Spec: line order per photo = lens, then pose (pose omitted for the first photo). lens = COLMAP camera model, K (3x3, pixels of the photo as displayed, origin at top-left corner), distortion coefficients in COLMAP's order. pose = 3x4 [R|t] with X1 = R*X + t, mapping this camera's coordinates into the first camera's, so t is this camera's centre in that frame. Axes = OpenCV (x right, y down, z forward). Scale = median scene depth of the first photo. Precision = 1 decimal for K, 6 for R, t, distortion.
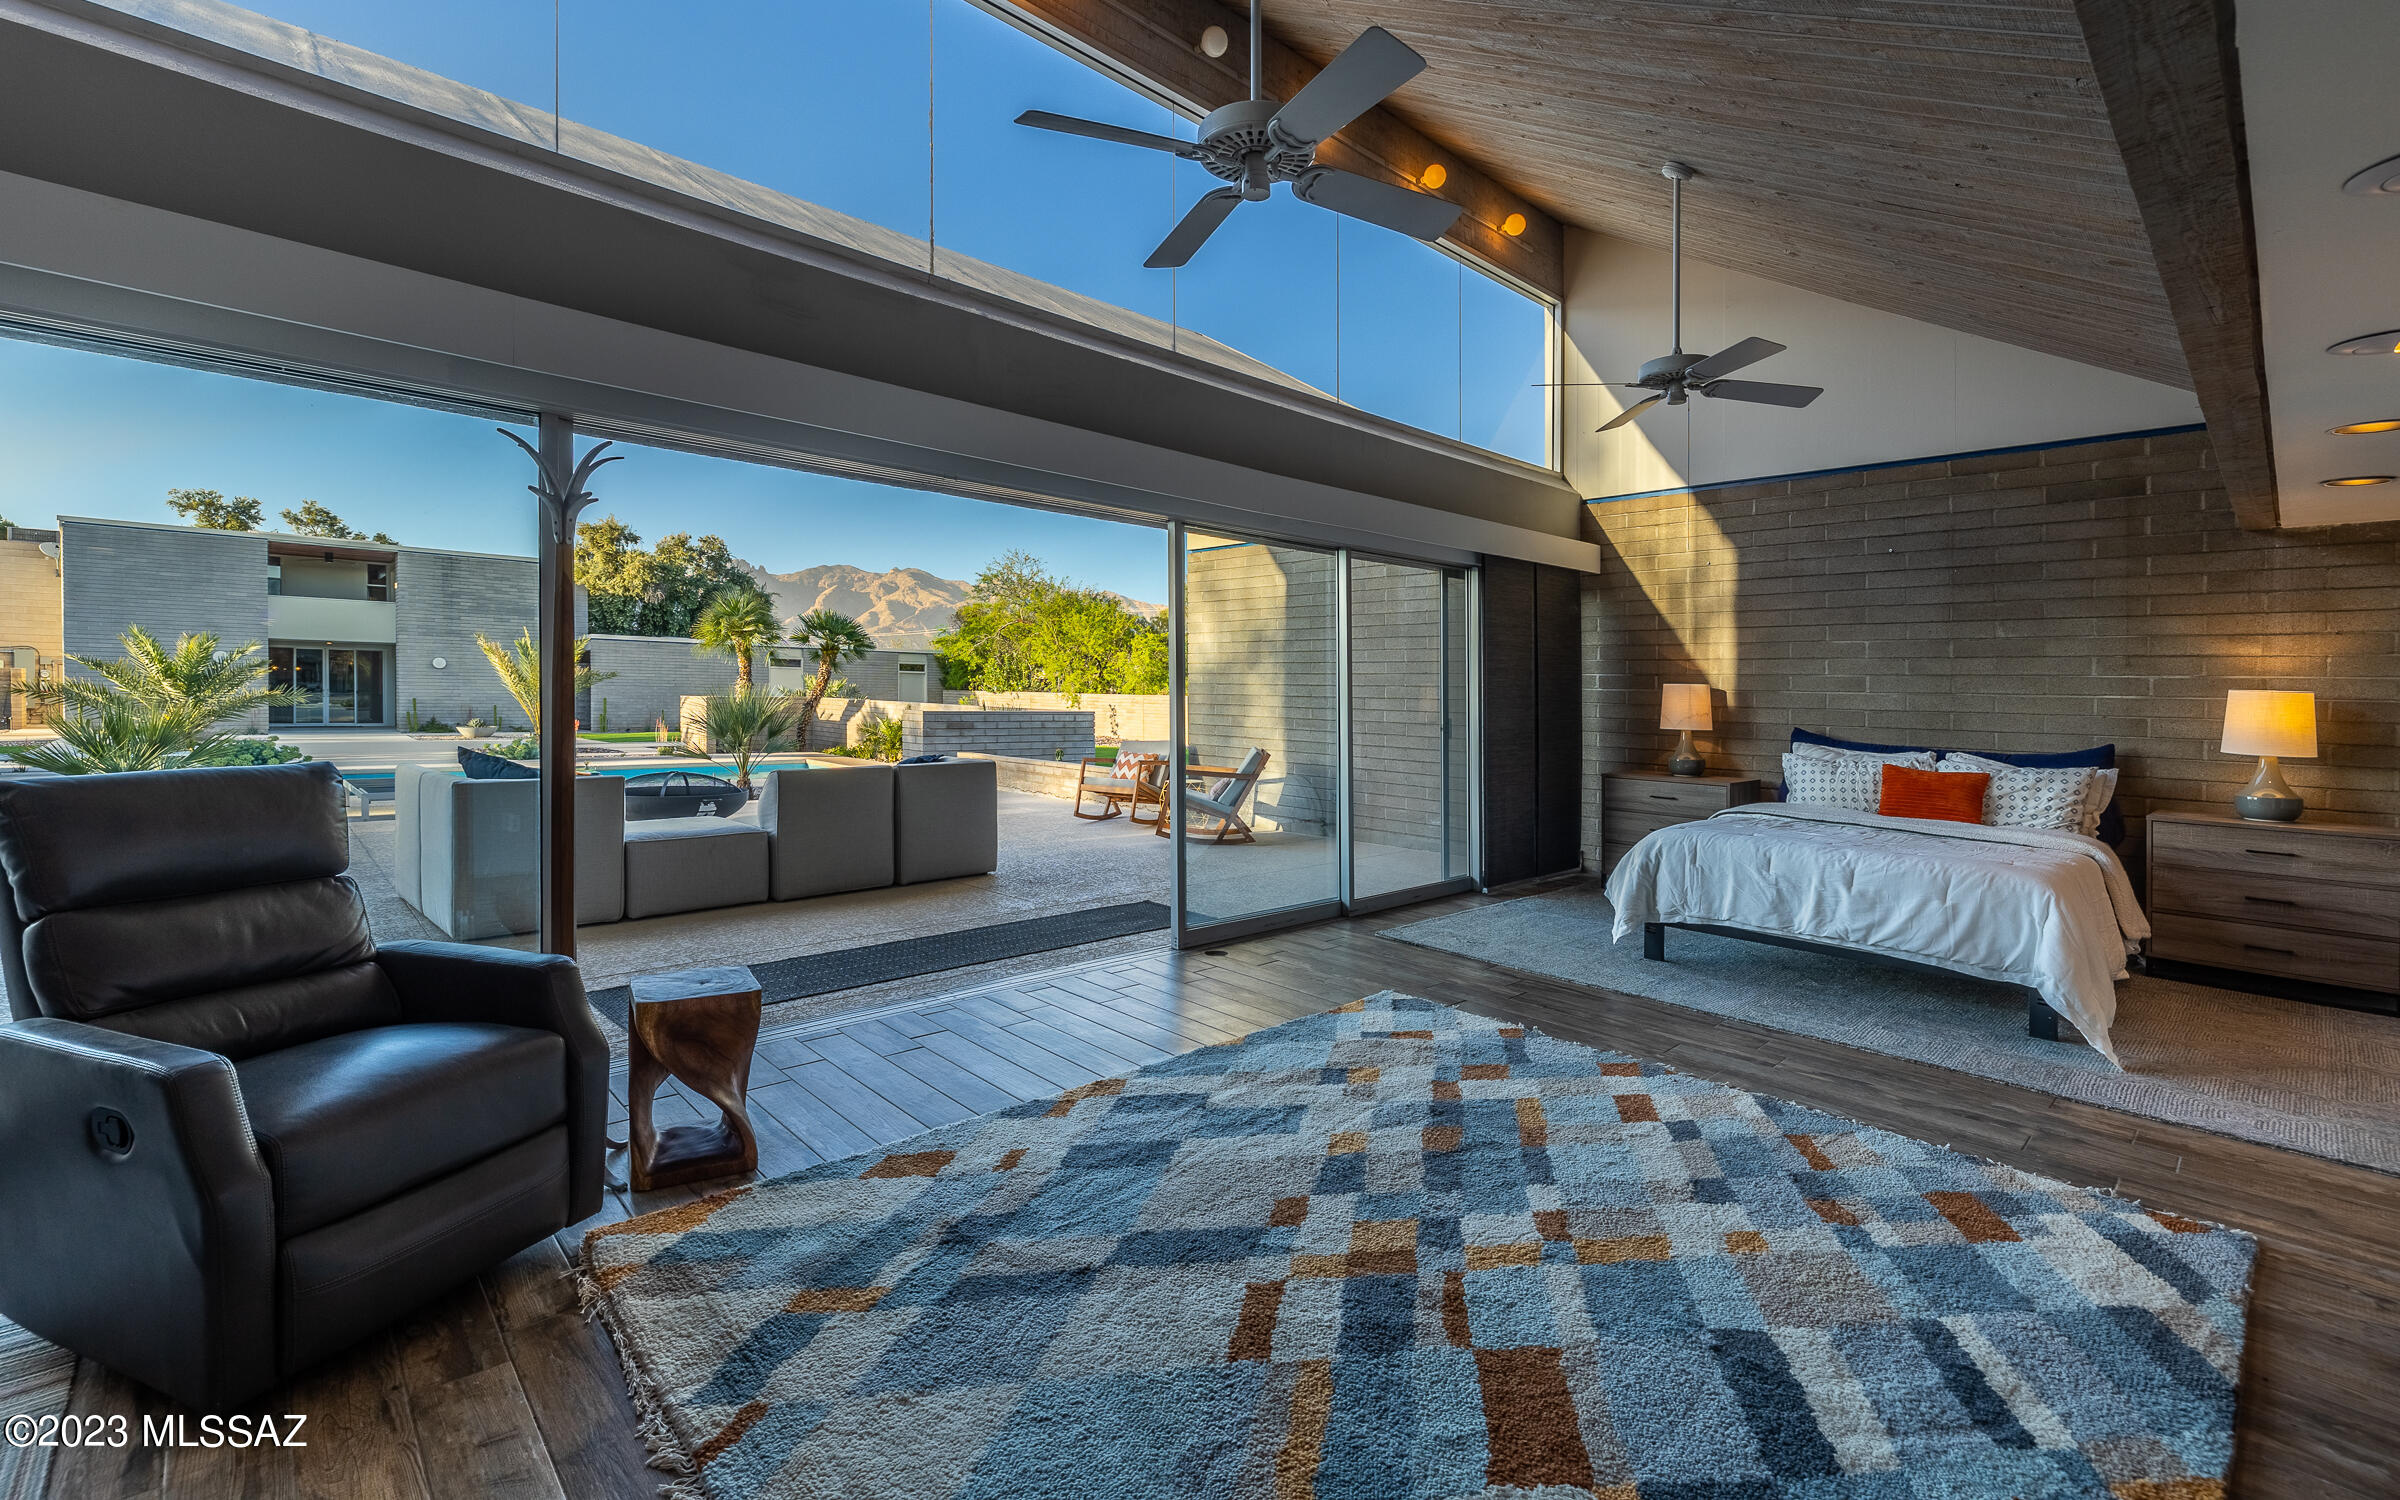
lens RADIAL K [[1025.7, 0, 1203.0], [0, 1025.7, 727.7], [0, 0, 1]] dist [0.000866, -0.000054]
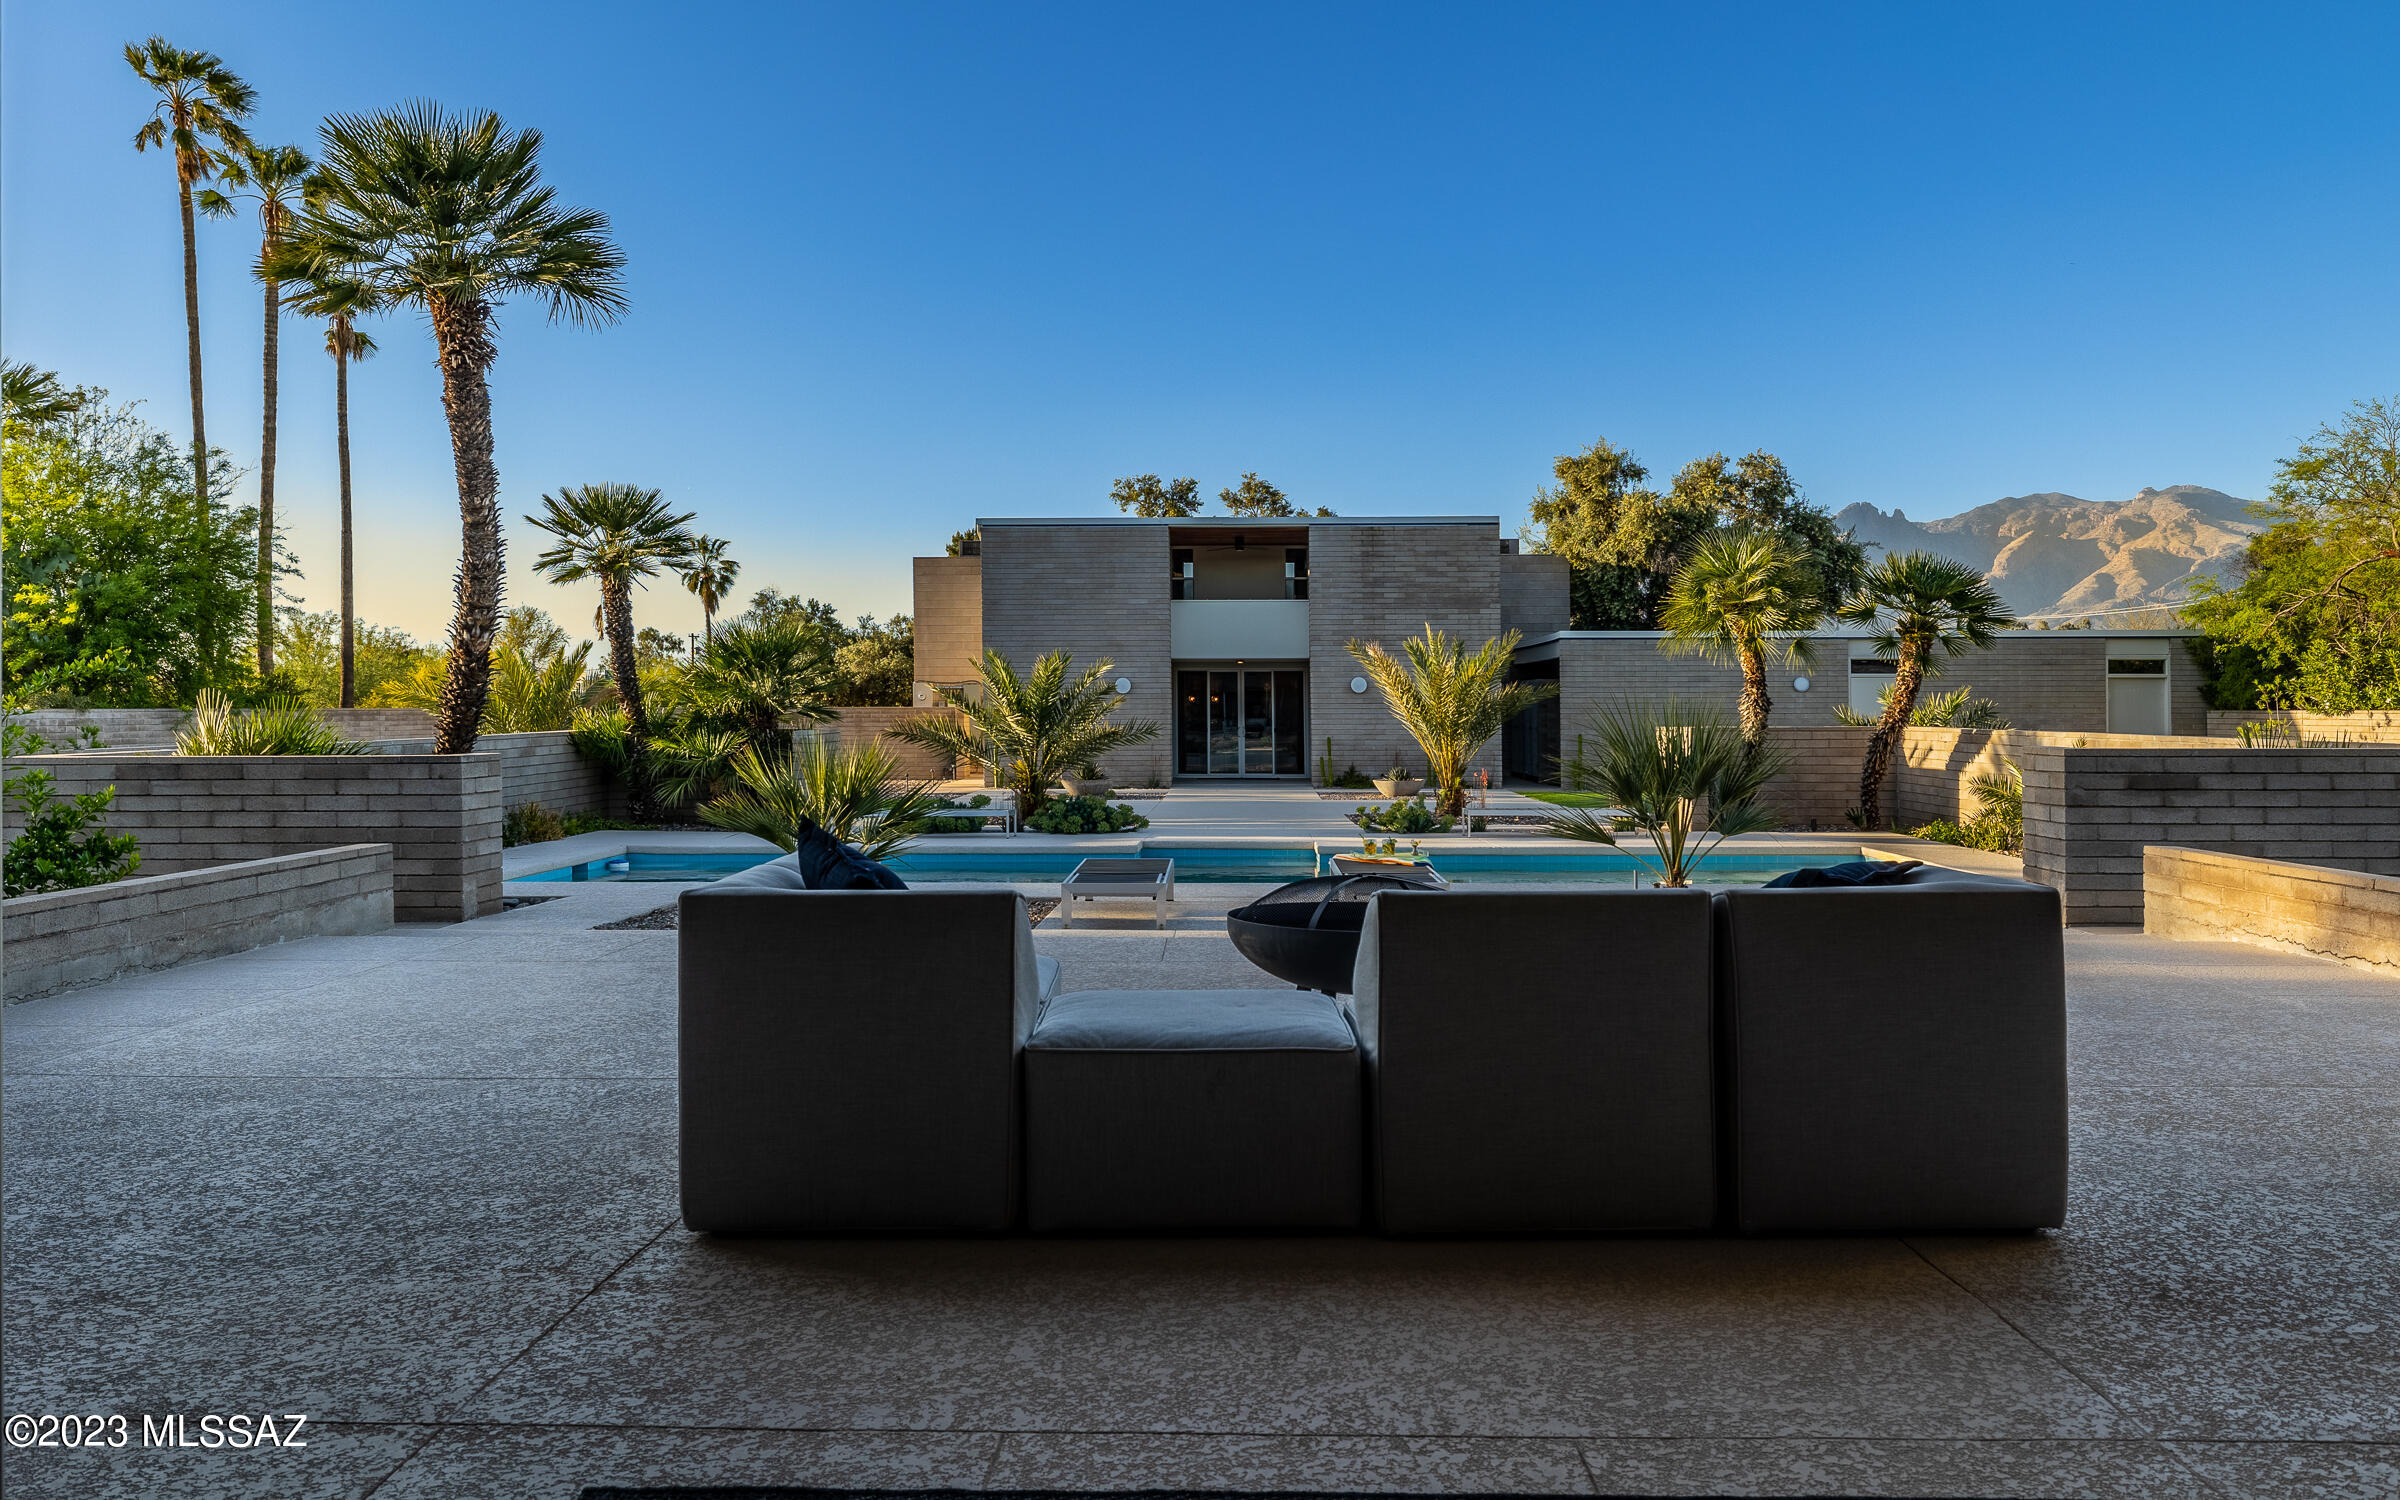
lens RADIAL K [[1759.8, 0, 1202.6], [0, 1759.8, 751.2], [0, 0, 1]] dist [0.004708, -0.001000]
pose [[0.708235, -0.006234, -0.705949, 0.000454], [-0.007288, 0.999843, -0.016140, -0.000005], [0.705939, 0.016576, 0.708079, 0.104901]]
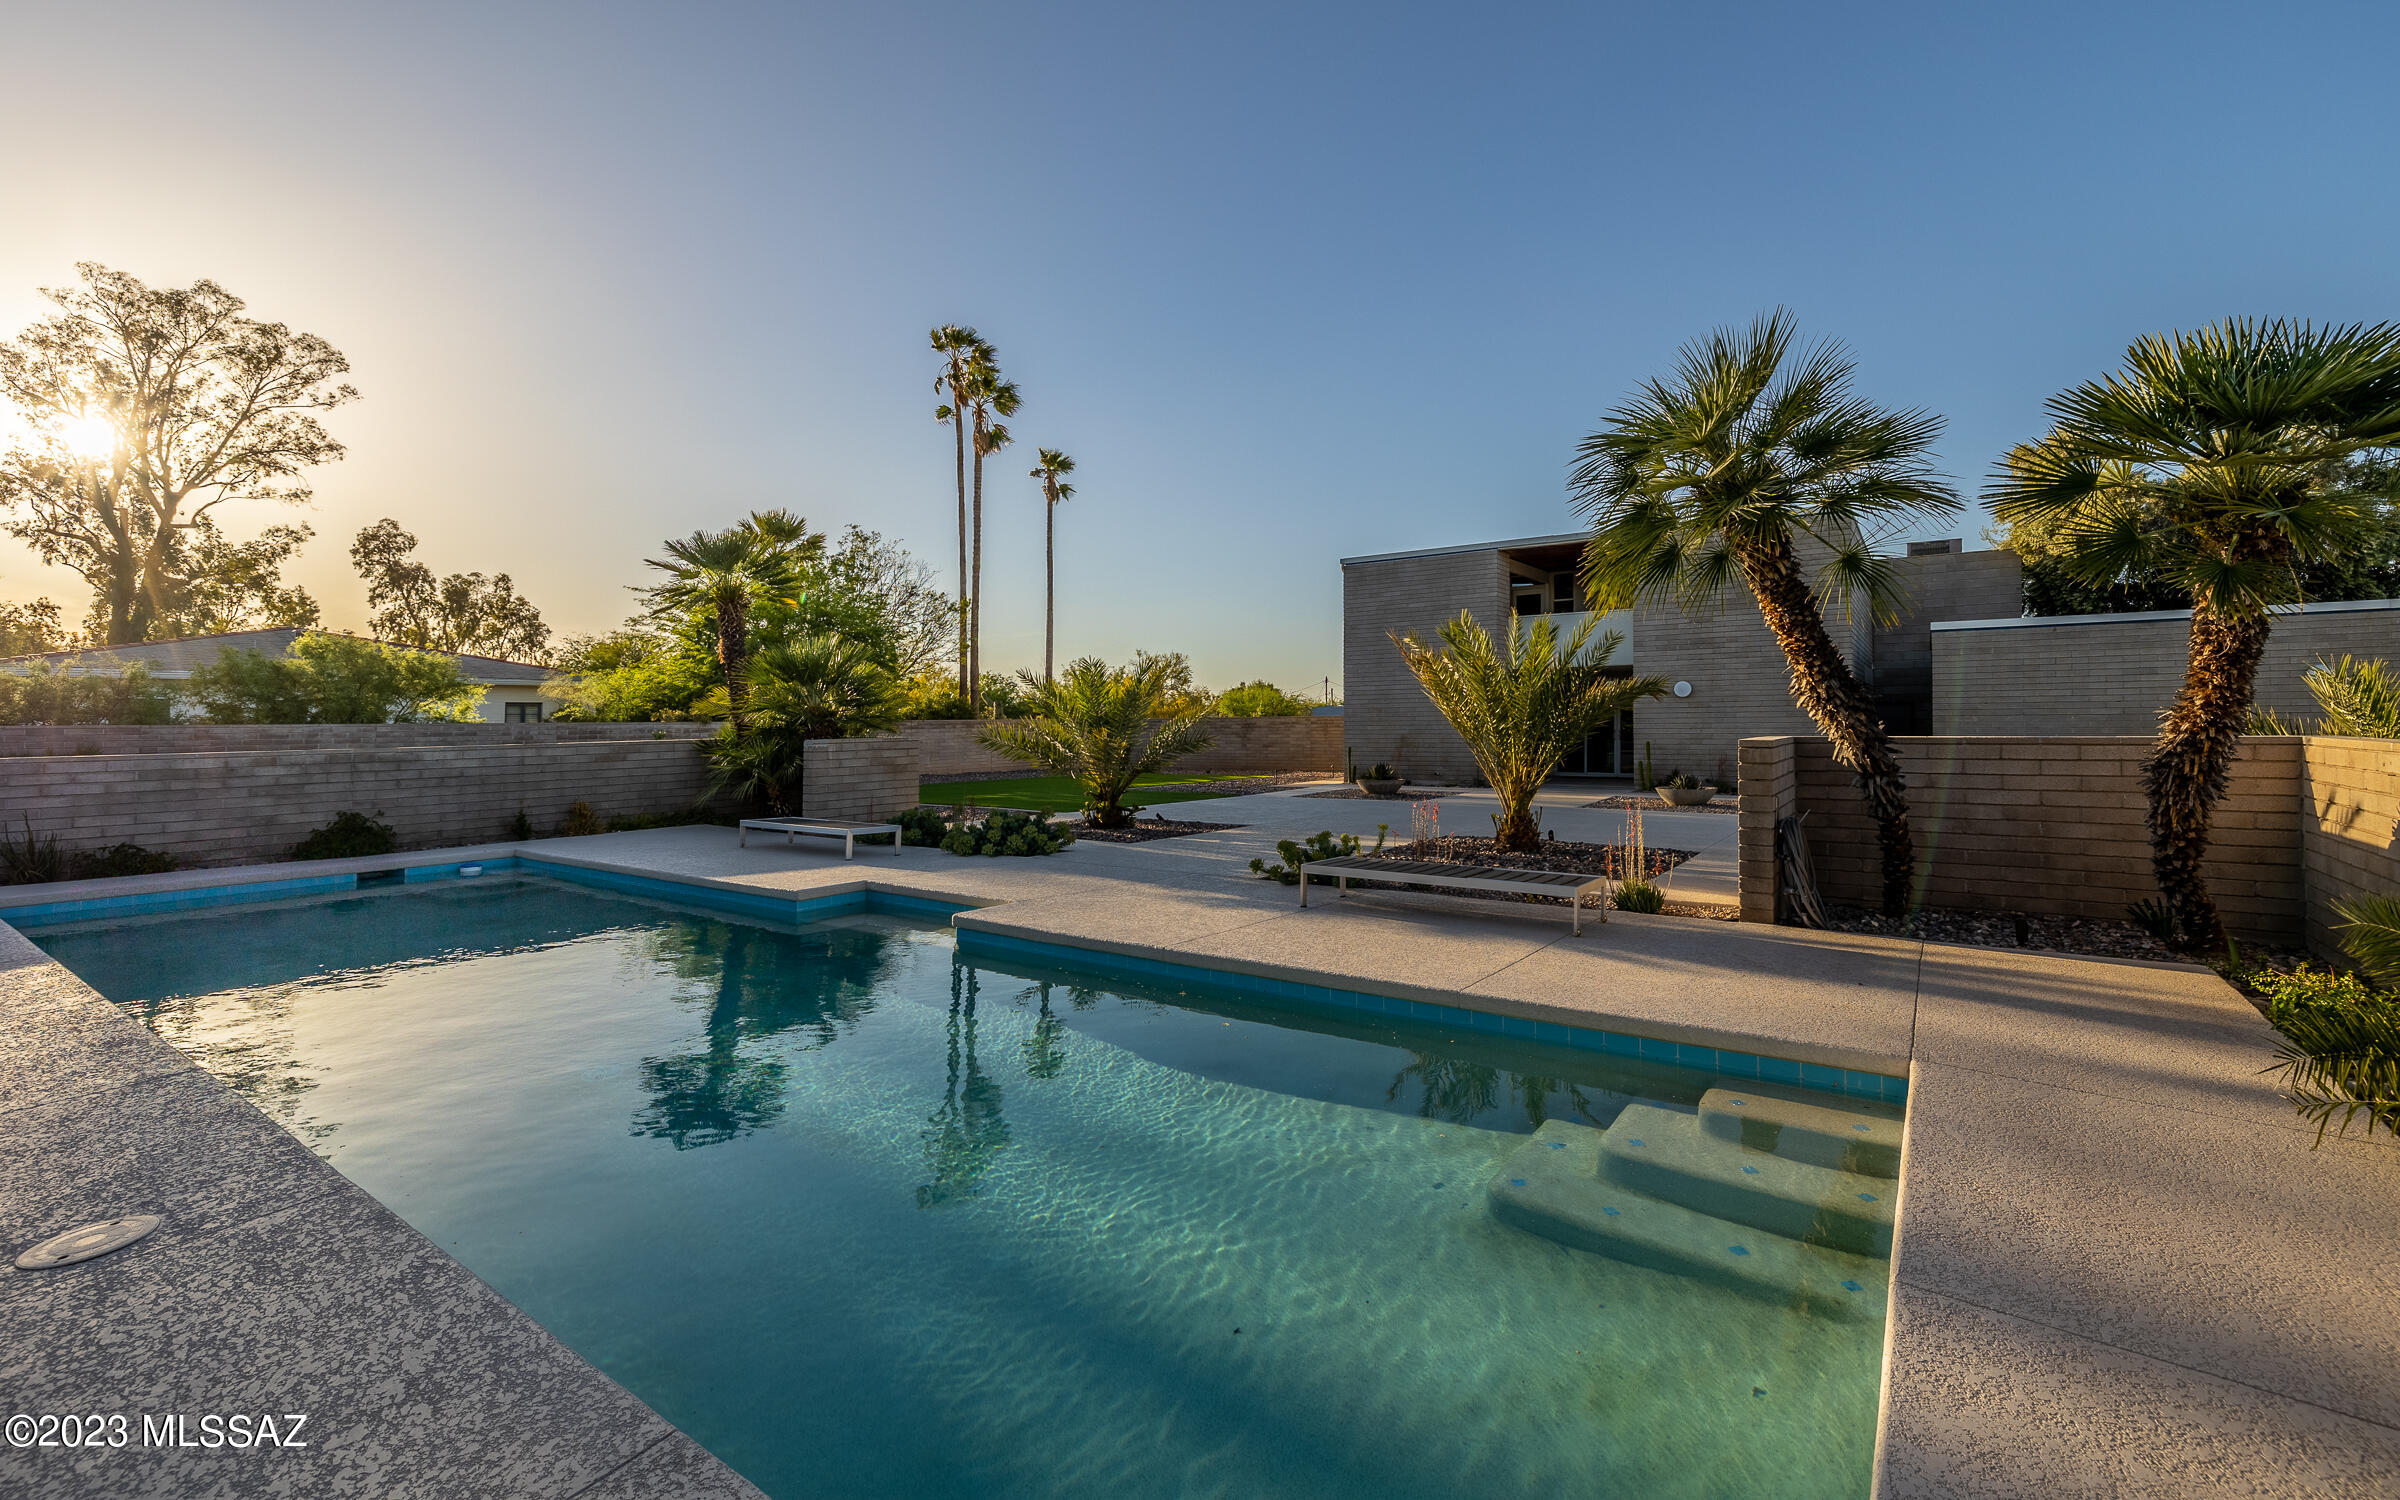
lens RADIAL K [[1025.7, 0, 1193.2], [0, 1025.7, 737.5], [0, 0, 1]] dist [0.000866, -0.000054]
pose [[0.201537, -0.007281, -0.979454, -0.138896], [-0.019811, 0.999737, -0.011508, -0.015889], [0.979281, 0.021724, 0.201339, 0.526835]]
